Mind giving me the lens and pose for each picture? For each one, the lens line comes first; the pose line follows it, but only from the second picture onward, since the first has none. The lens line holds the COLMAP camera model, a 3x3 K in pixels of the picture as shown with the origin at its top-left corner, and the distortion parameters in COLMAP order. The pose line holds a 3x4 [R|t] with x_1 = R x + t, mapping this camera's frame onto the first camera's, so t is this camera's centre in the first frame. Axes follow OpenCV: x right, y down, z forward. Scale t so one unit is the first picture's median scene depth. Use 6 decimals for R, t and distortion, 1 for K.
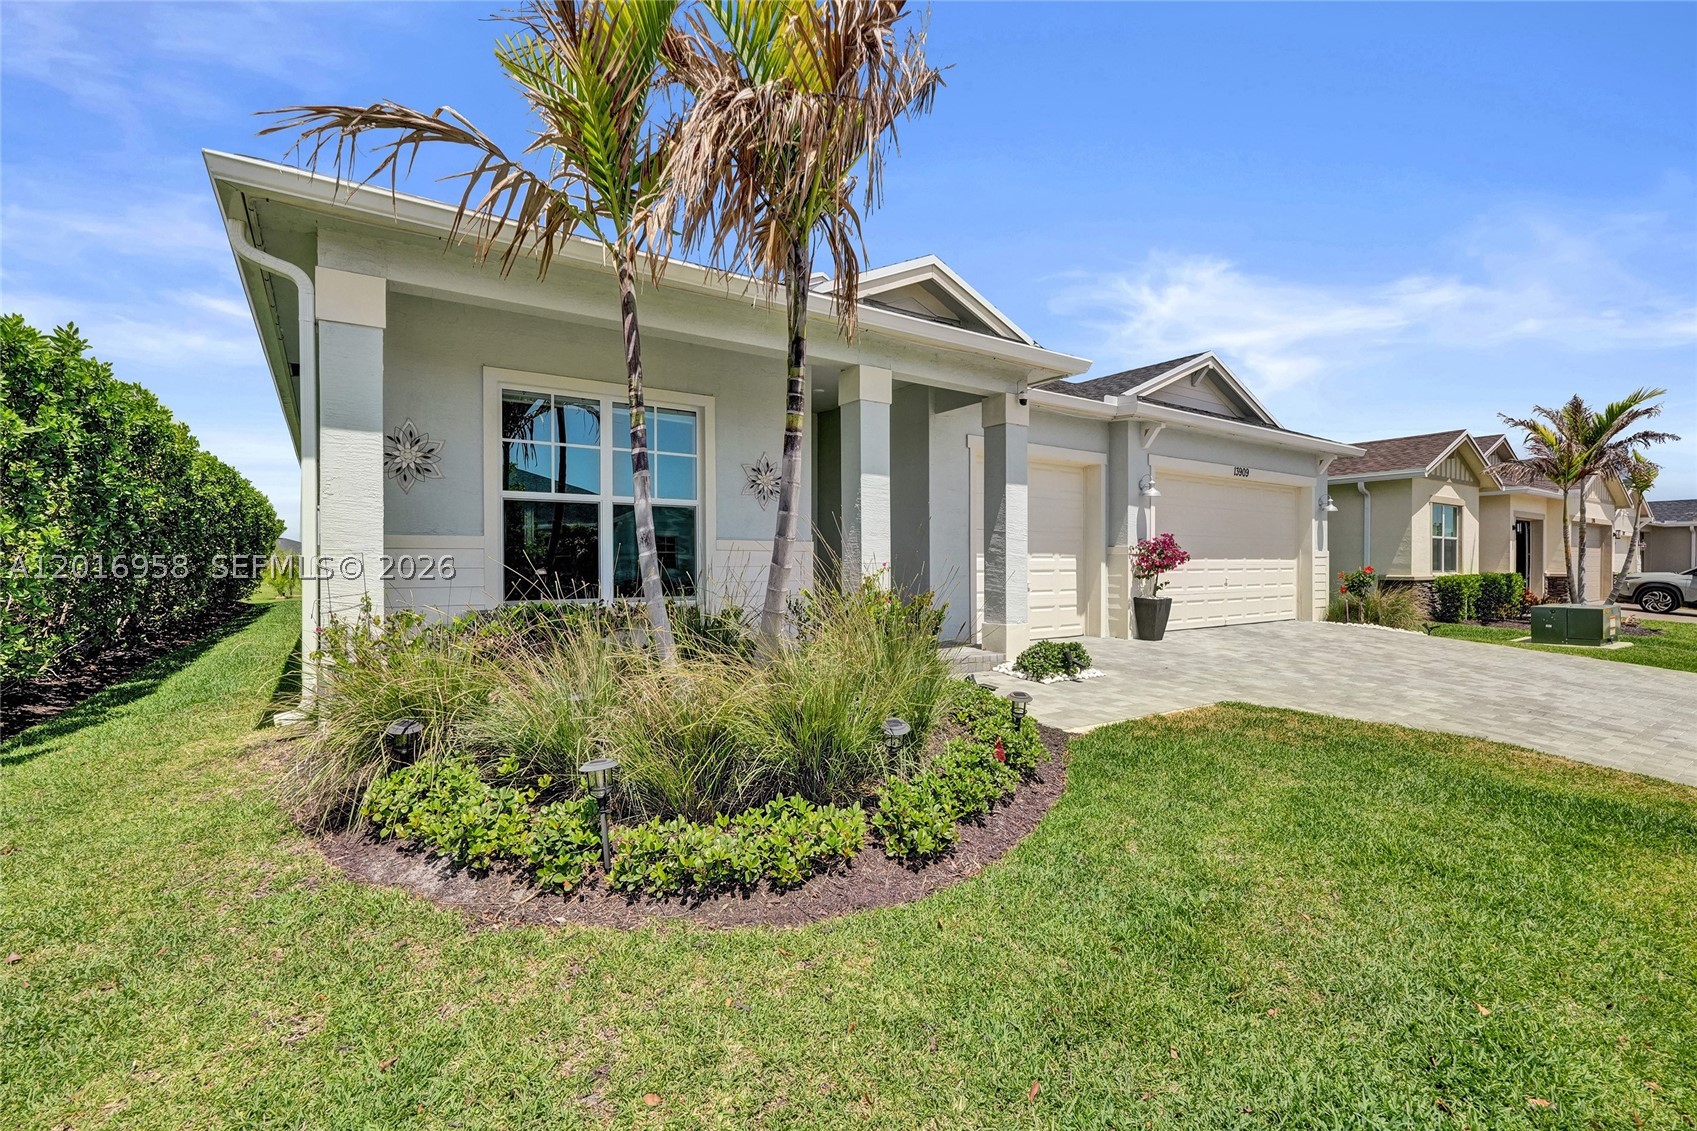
lens RADIAL K [[743.0, 0, 849.2], [0, 743.0, 570.4], [0, 0, 1]] dist [-0.012459, 0.001181]
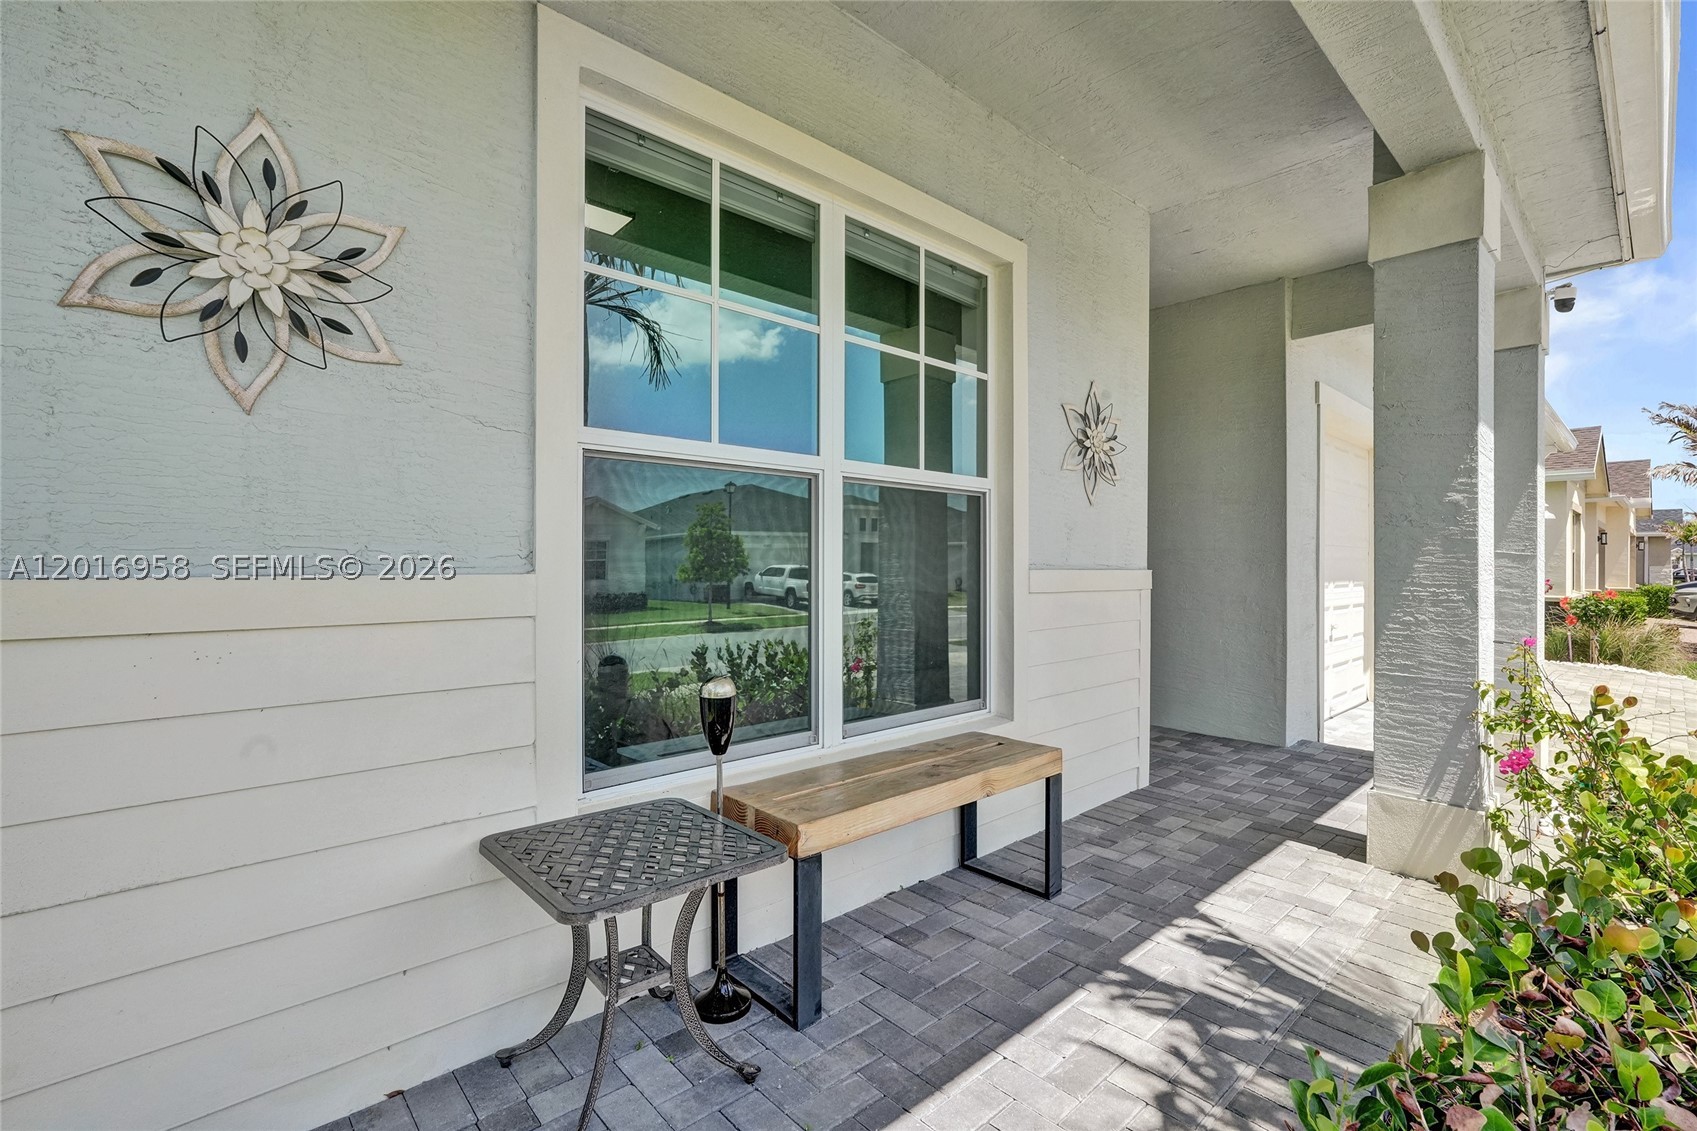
lens RADIAL K [[743.0, 0, 848.2], [0, 743.0, 561.0], [0, 0, 1]] dist [-0.012459, 0.001181]
pose [[0.991735, 0.007711, 0.128073, -0.404903], [-0.006632, 0.999939, -0.008850, -0.050094], [-0.128134, 0.007927, 0.991725, 0.687854]]
